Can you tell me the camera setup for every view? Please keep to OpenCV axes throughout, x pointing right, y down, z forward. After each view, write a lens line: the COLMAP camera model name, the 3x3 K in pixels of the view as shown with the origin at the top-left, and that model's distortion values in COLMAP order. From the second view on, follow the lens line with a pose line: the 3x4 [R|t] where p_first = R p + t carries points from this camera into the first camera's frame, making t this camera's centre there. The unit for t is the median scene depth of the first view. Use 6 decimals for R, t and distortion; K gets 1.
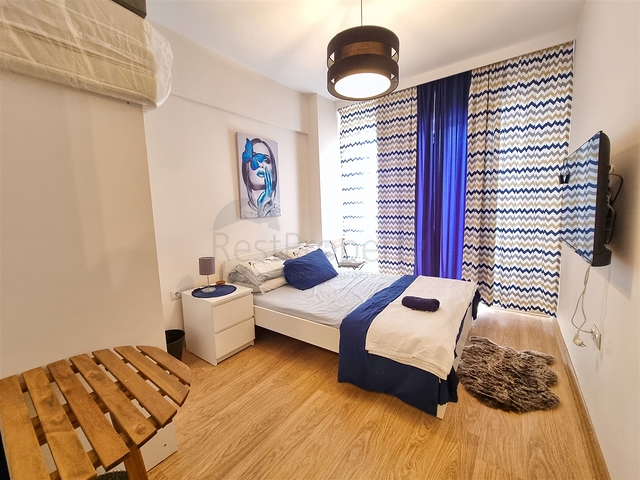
lens RADIAL K [[263.5, 0, 323.6], [0, 263.5, 238.8], [0, 0, 1]] dist [-0.002208, 0.000307]
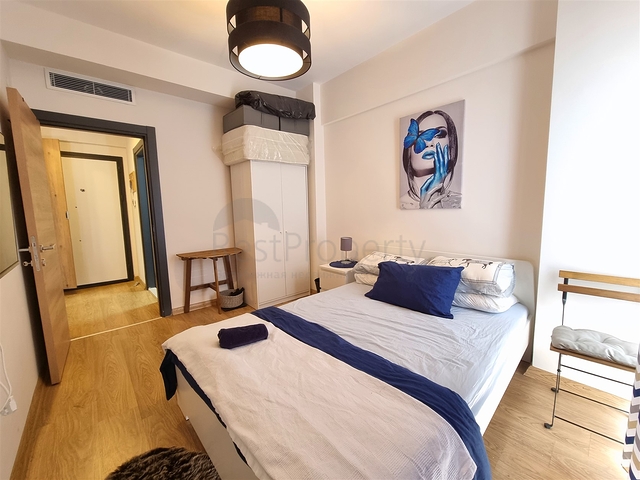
lens RADIAL K [[263.5, 0, 324.9], [0, 263.5, 238.6], [0, 0, 1]] dist [-0.002208, 0.000307]
pose [[-0.197248, 0.157619, -0.967600, 0.652128], [-0.084792, 0.980549, 0.177013, -0.112864], [0.976680, 0.116960, -0.180047, 0.875167]]
